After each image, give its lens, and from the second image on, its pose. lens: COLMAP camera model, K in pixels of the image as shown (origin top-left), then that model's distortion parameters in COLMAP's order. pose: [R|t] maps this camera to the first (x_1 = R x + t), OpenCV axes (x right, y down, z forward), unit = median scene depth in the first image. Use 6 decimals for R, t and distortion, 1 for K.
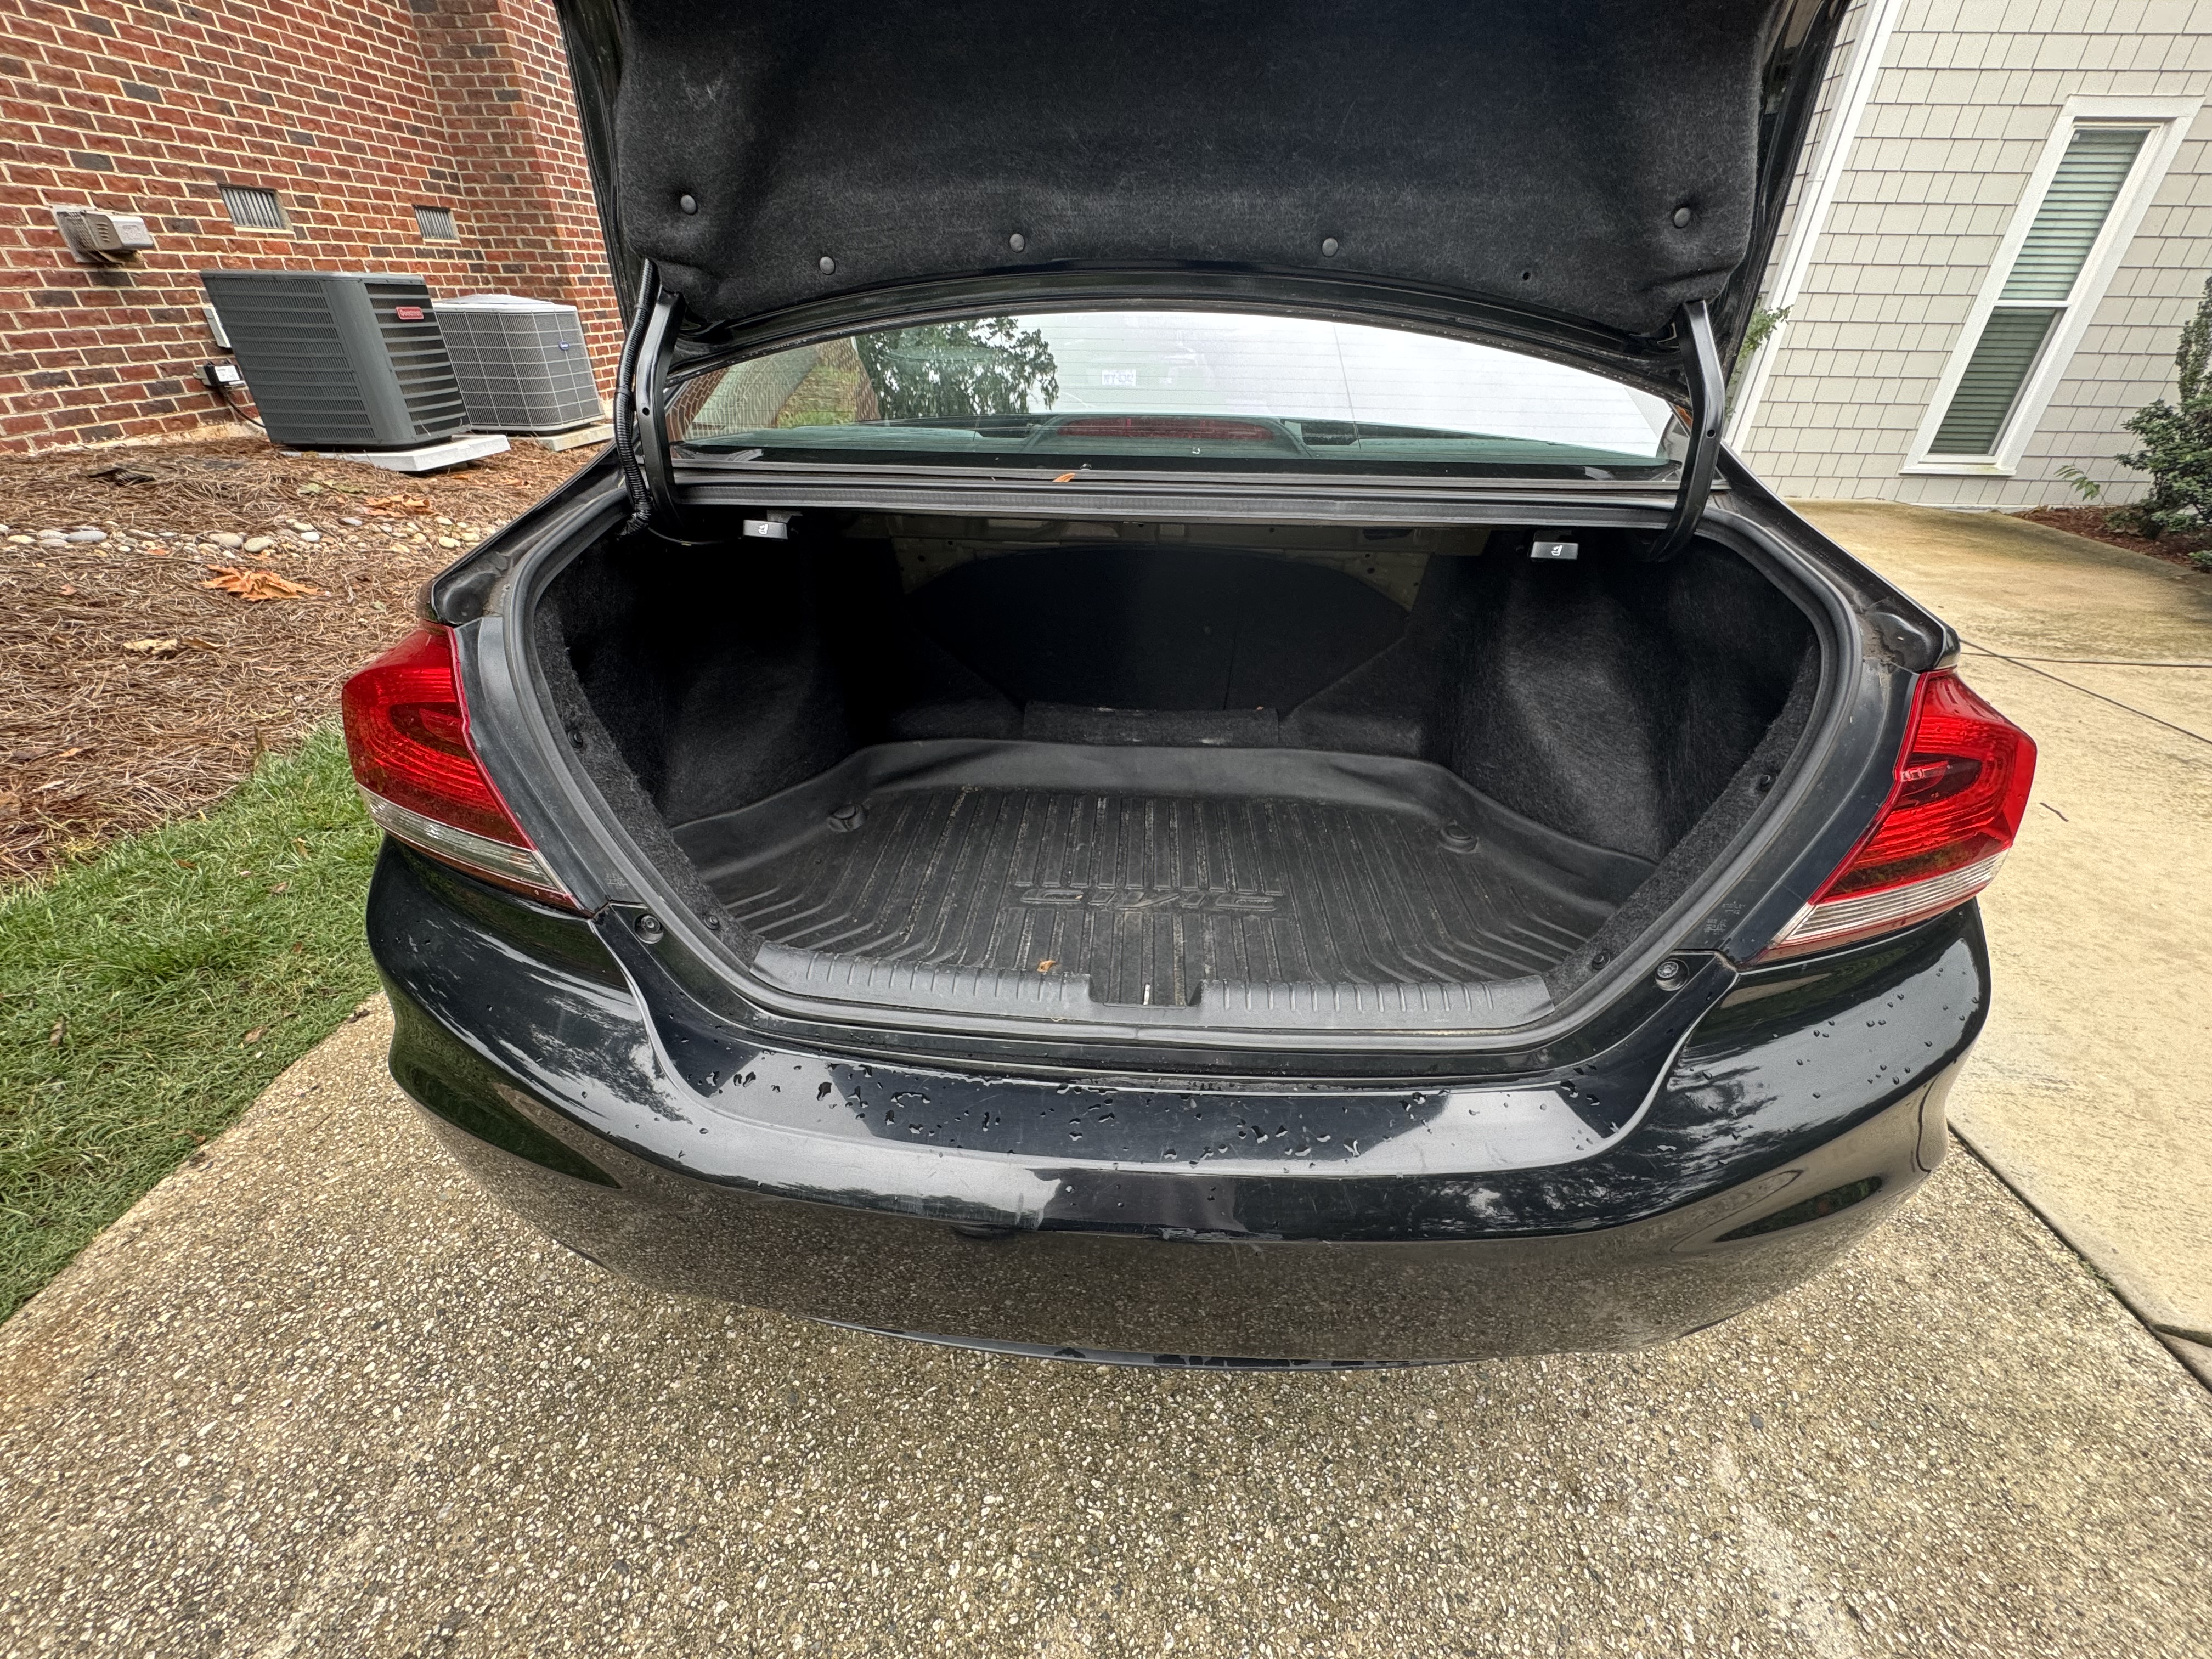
lens RADIAL K [[894.1, 0, 1108.6], [0, 894.1, 834.2], [0, 0, 1]] dist [-0.005907, 0.000546]
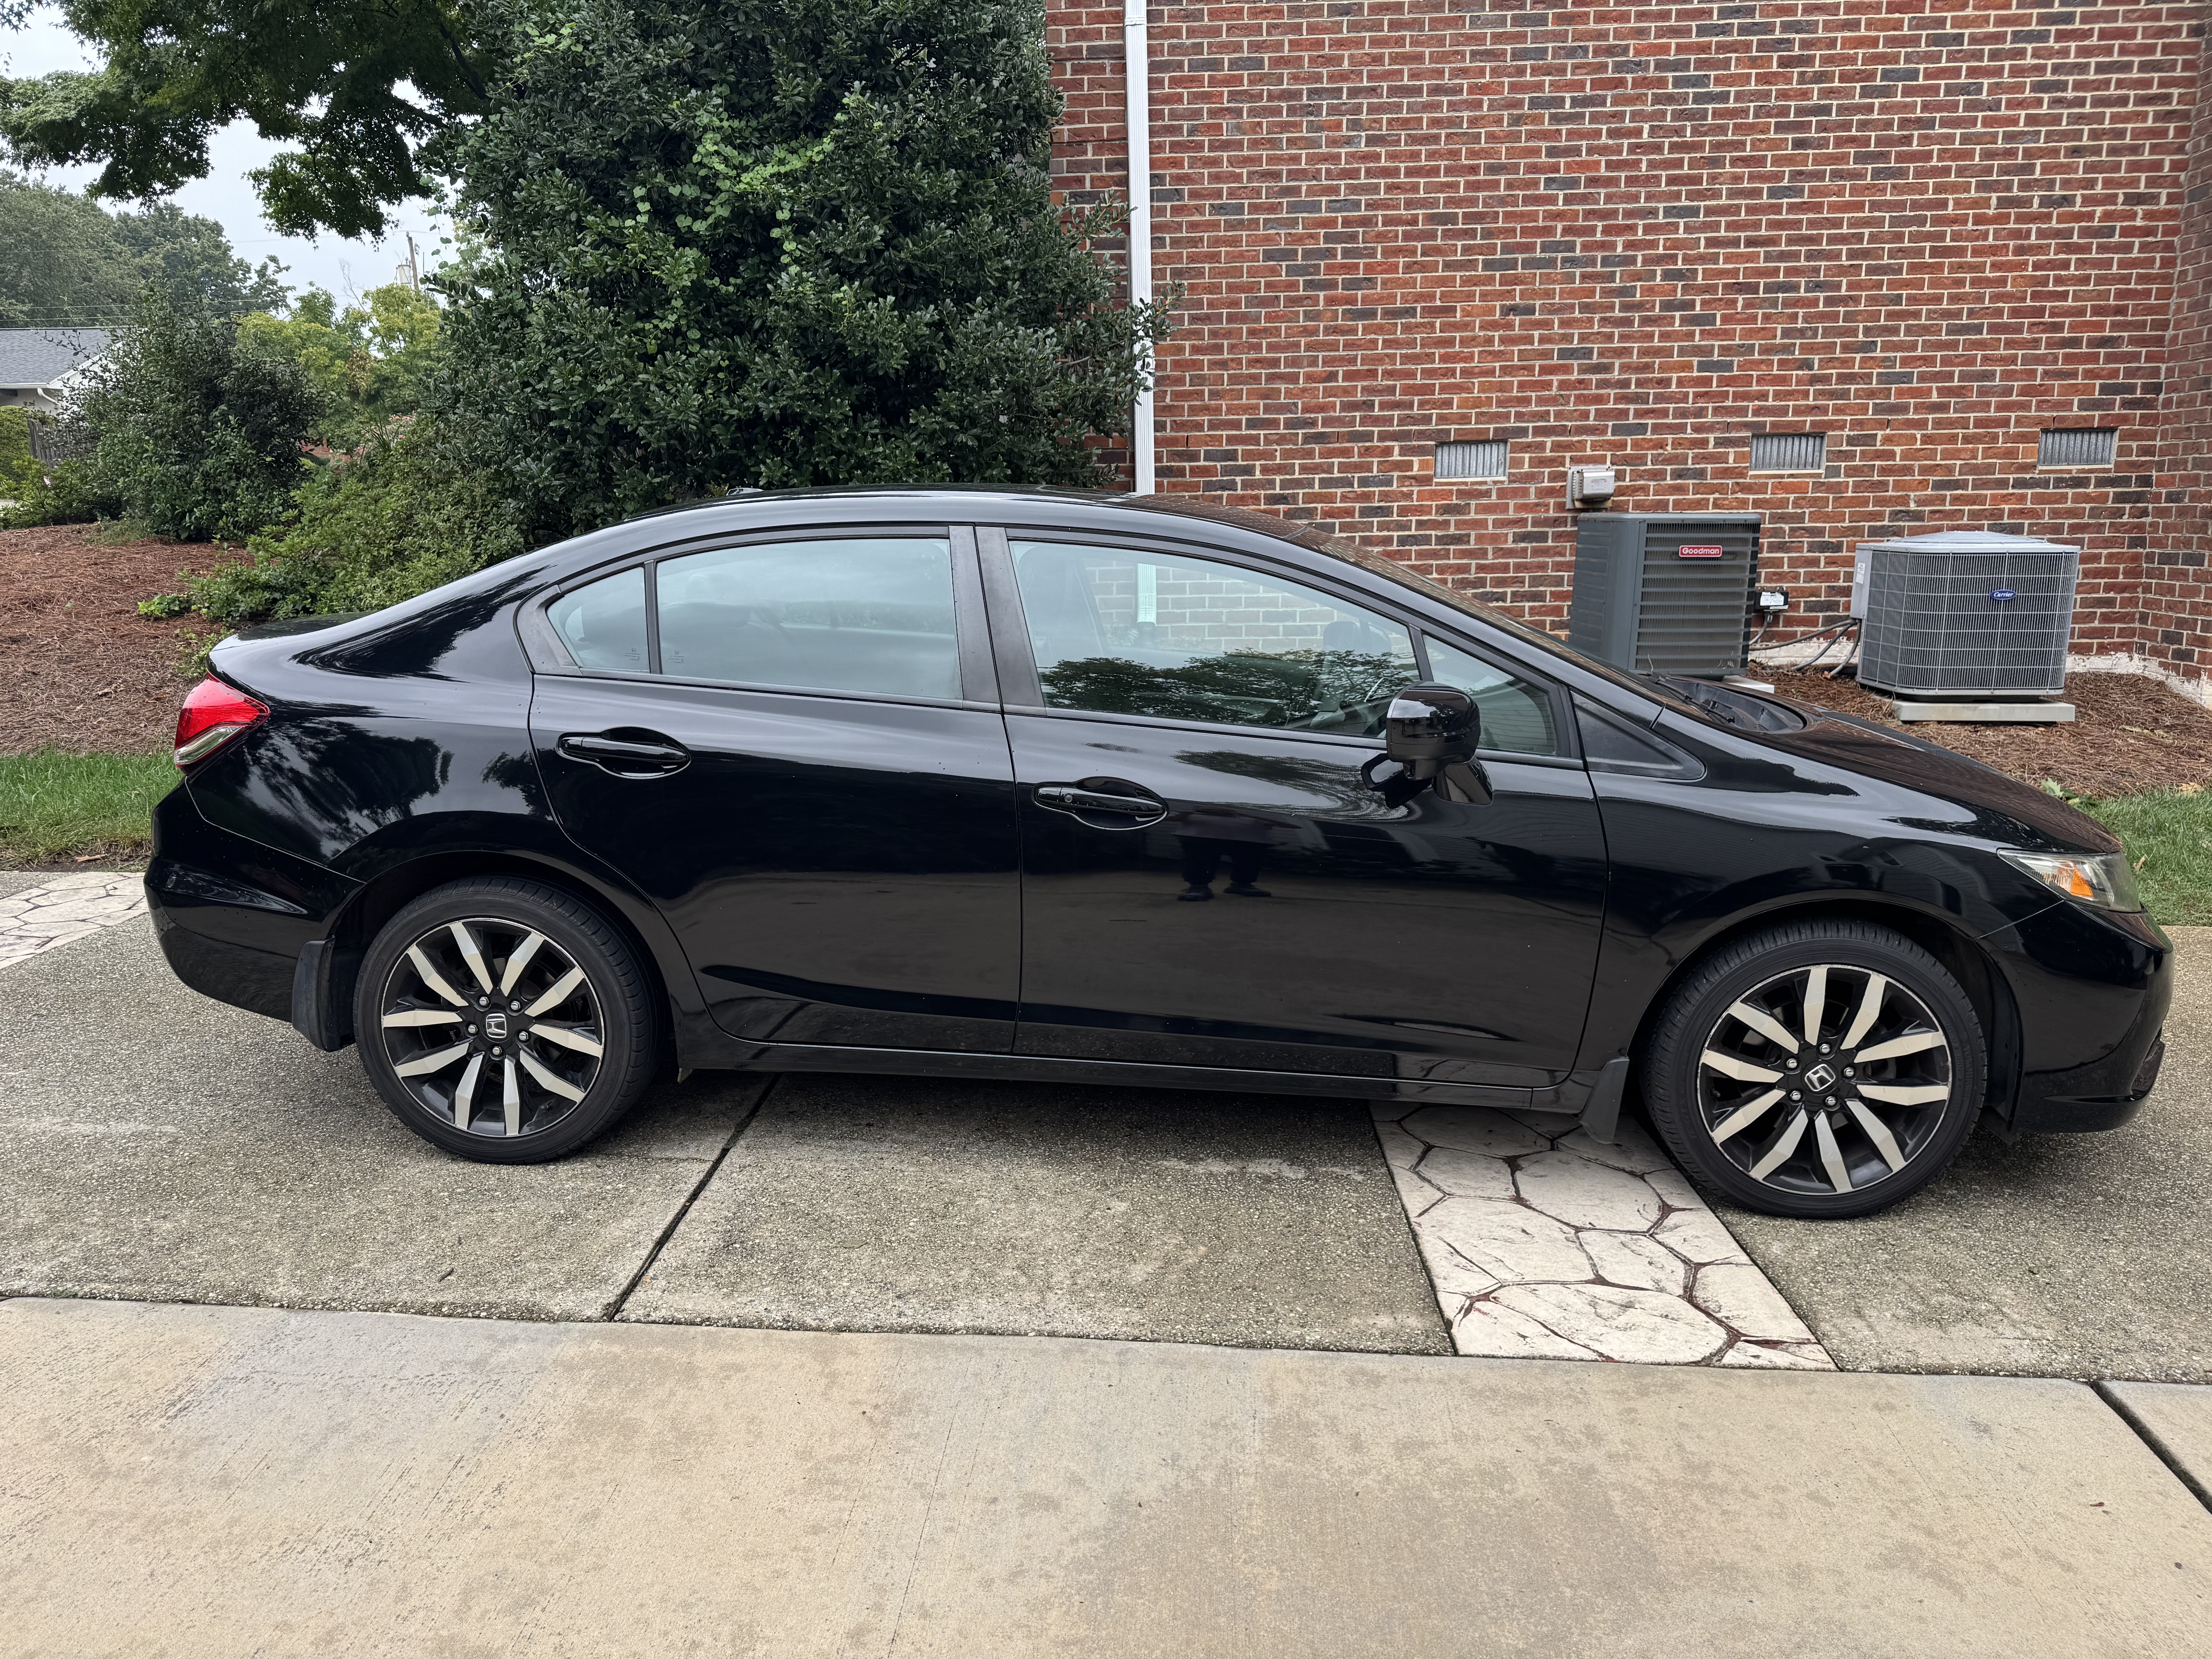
lens RADIAL K [[1580.3, 0, 1111.6], [0, 1580.3, 836.7], [0, 0, 1]] dist [-0.004049, -0.008019]
pose [[-0.039047, 0.186740, -0.981633, 0.832694], [-0.510042, 0.841044, 0.180283, -0.306065], [0.859263, 0.507714, 0.062405, 0.501008]]
